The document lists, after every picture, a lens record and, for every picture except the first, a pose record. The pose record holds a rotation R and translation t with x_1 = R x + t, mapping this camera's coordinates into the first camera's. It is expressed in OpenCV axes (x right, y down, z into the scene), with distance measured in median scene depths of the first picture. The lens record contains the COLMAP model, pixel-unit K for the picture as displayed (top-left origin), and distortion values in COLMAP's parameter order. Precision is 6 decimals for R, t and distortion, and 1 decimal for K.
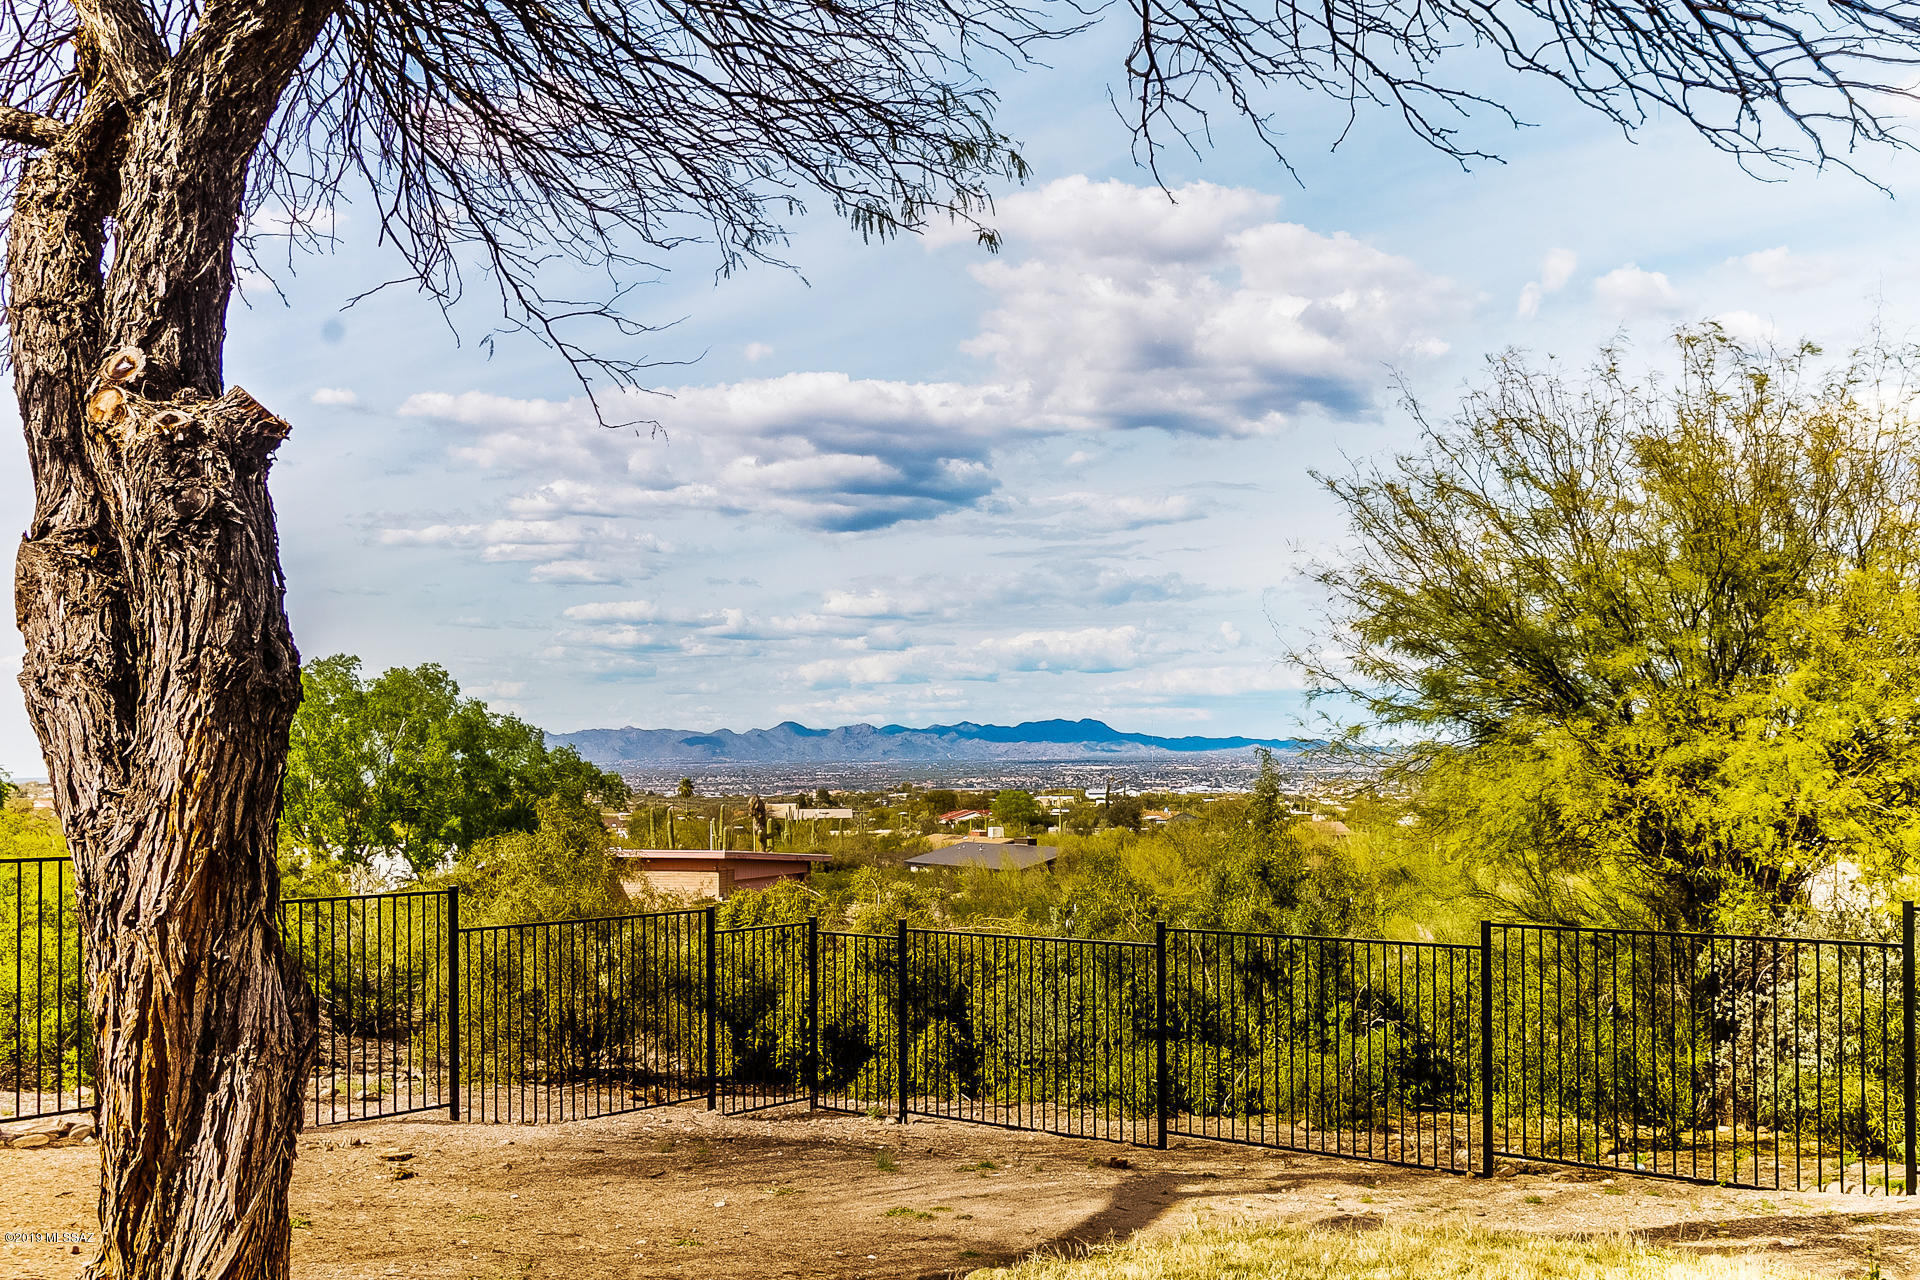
lens RADIAL K [[1861.4, 0, 885.3], [0, 1861.4, 773.2], [0, 0, 1]] dist [0.031349, 0.000000]
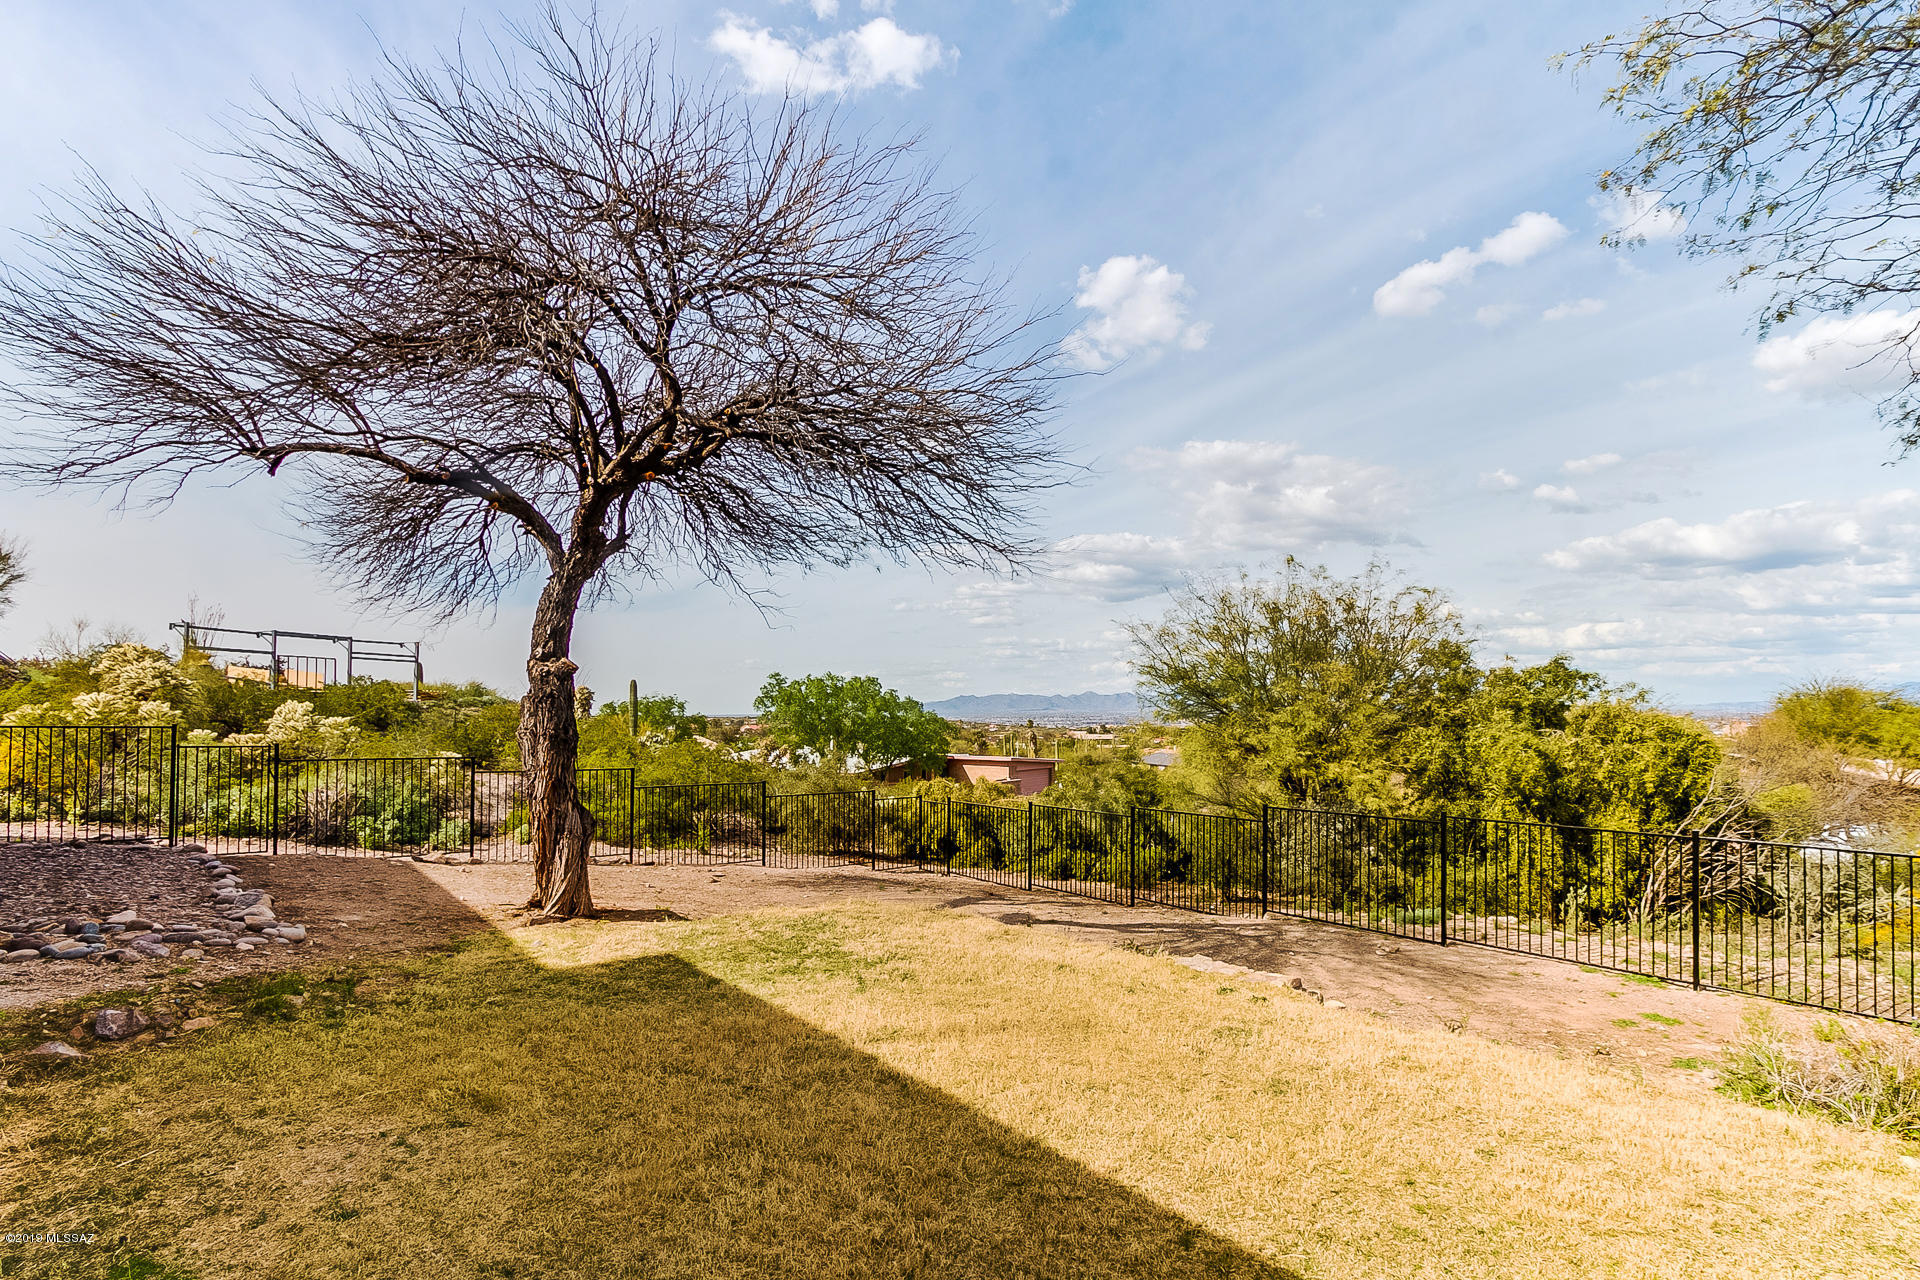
lens RADIAL K [[912.2, 0, 958.4], [0, 912.2, 684.5], [0, 0, 1]] dist [-0.015484, 0.000851]
pose [[0.975619, 0.003740, -0.219438, 0.257877], [-0.010469, 0.999510, -0.029512, -0.033089], [0.219220, 0.031090, 0.975180, -0.191487]]
